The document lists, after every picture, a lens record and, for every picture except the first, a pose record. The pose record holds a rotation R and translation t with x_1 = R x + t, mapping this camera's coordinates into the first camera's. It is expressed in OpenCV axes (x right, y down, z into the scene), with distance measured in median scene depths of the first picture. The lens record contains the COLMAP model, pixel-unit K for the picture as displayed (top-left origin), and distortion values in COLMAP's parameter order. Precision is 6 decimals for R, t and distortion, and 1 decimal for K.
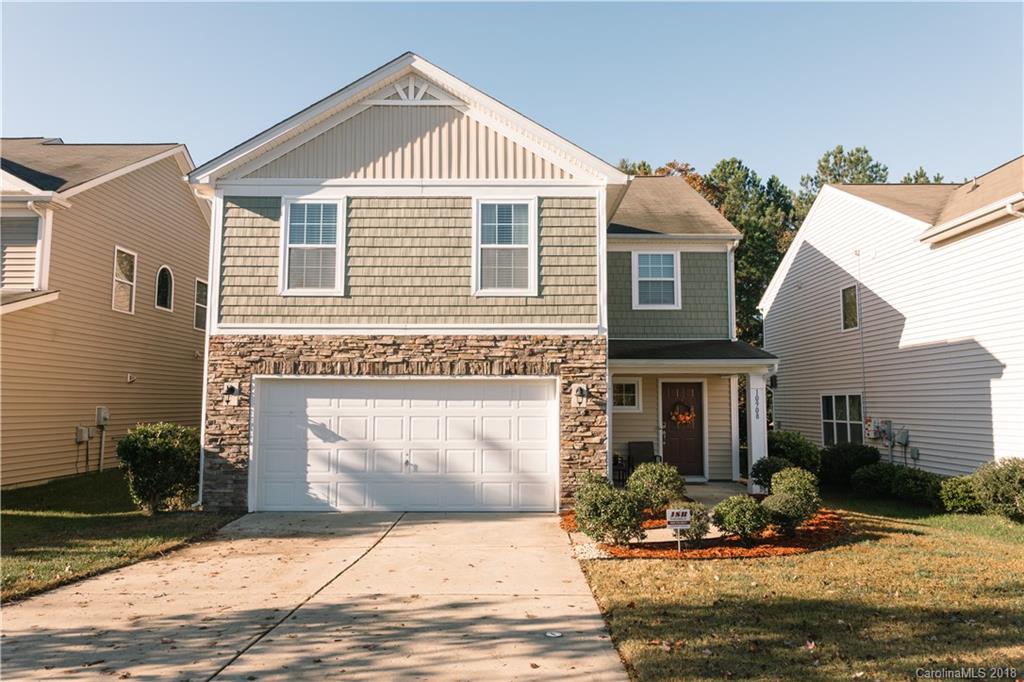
lens RADIAL K [[692.1, 0, 512.8], [0, 692.1, 342.1], [0, 0, 1]] dist [-0.004589, -0.001387]
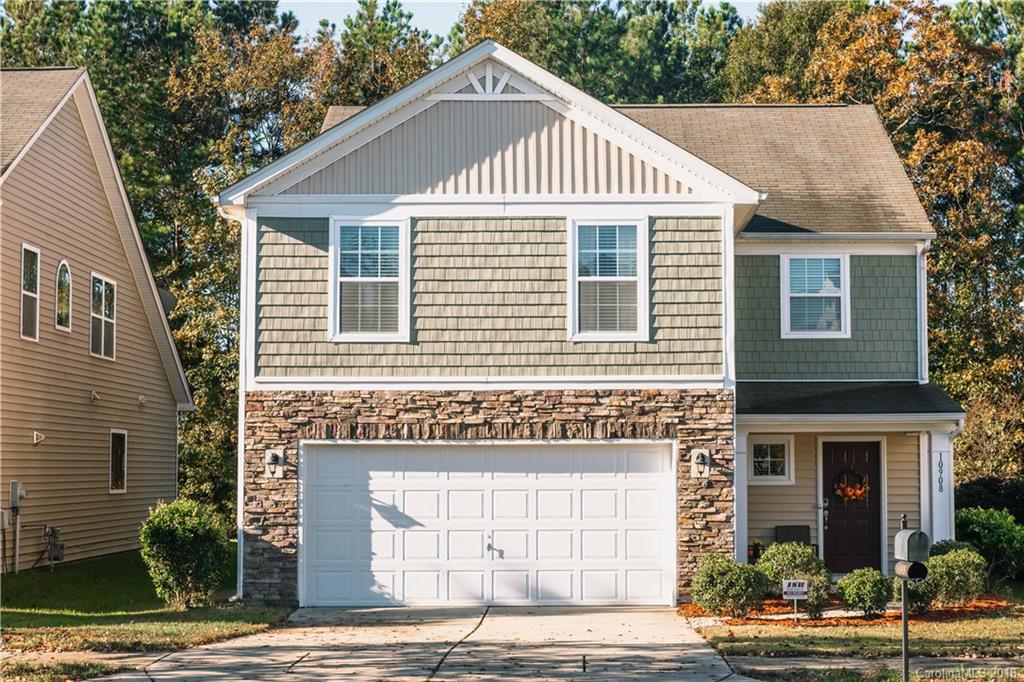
lens RADIAL K [[1762.1, 0, 564.0], [0, 1762.1, 348.7], [0, 0, 1]] dist [-0.041066, 0.000000]
pose [[0.999986, -0.005074, -0.001128, -0.060971], [0.005095, 0.999793, 0.019711, -0.097983], [0.001028, -0.019717, 0.999805, -1.053576]]
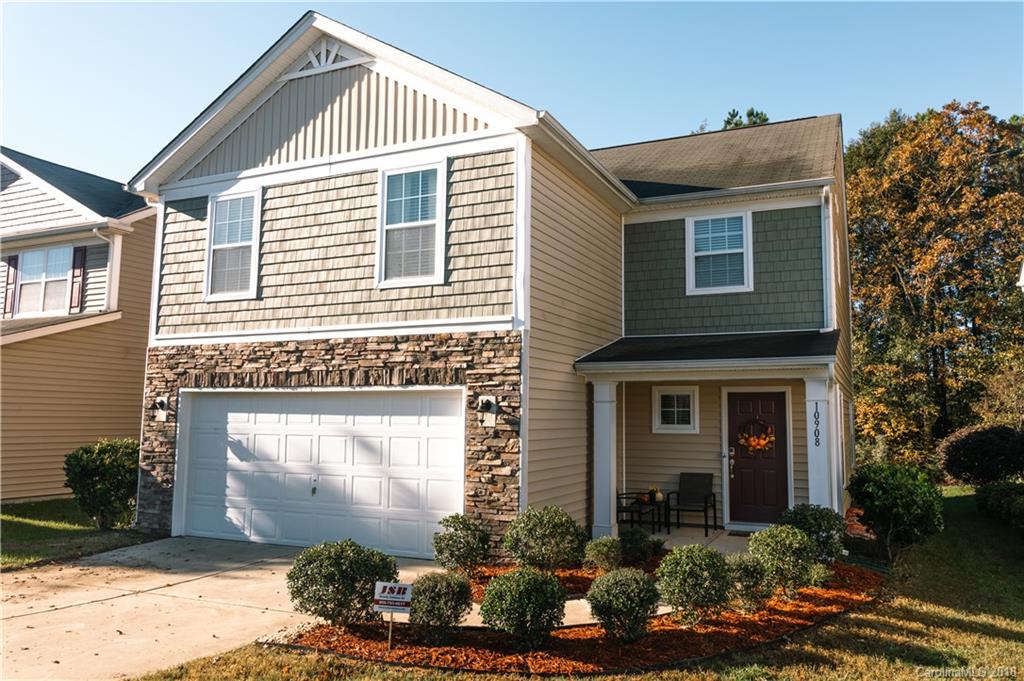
lens RADIAL K [[736.2, 0, 541.1], [0, 736.2, 339.0], [0, 0, 1]] dist [-0.006537, 0.006780]
pose [[0.916184, -0.037447, -0.399006, 0.462039], [0.030526, 0.999253, -0.023688, 0.018721], [0.399595, 0.009522, 0.916642, 0.279048]]
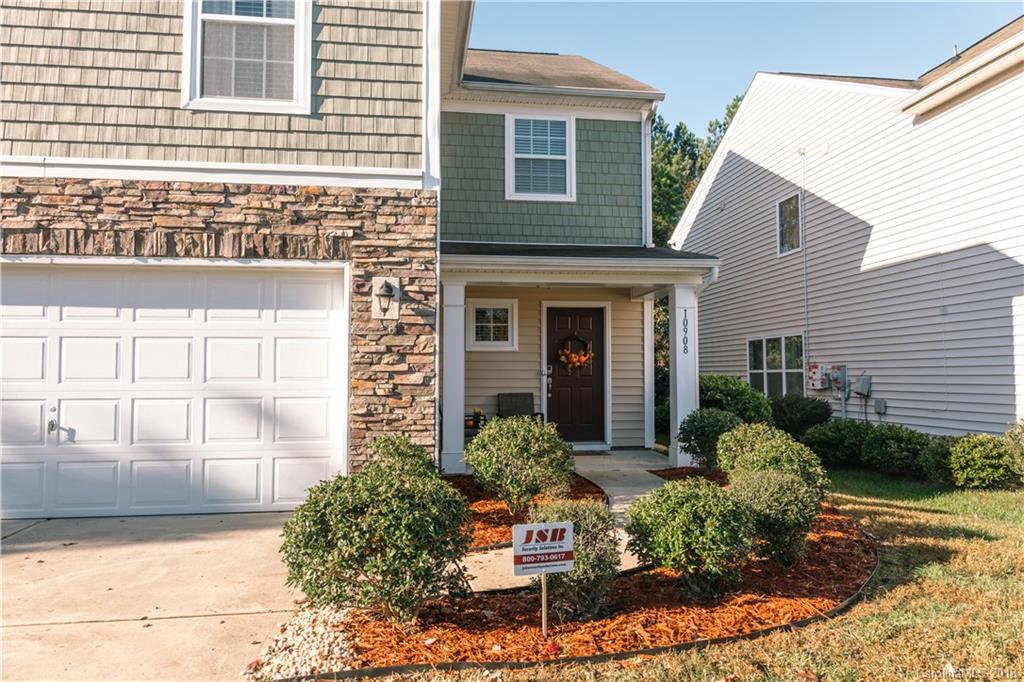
lens RADIAL K [[692.1, 0, 515.8], [0, 692.1, 340.9], [0, 0, 1]] dist [-0.004589, -0.001387]
pose [[0.990019, 0.002190, 0.140914, 0.117640], [-0.007676, 0.999233, 0.038402, 0.087068], [-0.140722, -0.039100, 0.989277, 0.433044]]
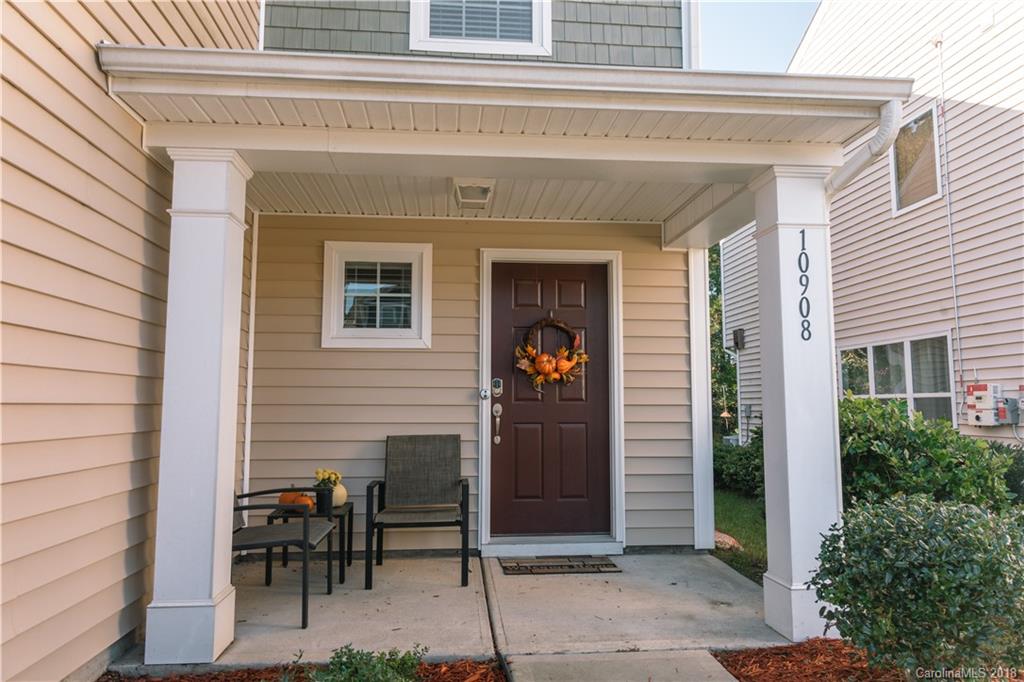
lens RADIAL K [[692.1, 0, 511.4], [0, 692.1, 339.5], [0, 0, 1]] dist [-0.004589, -0.001387]
pose [[0.995432, 0.006428, 0.095253, 0.256055], [-0.005738, 0.999955, -0.007518, 0.131891], [-0.095297, 0.006937, 0.995425, 0.878393]]
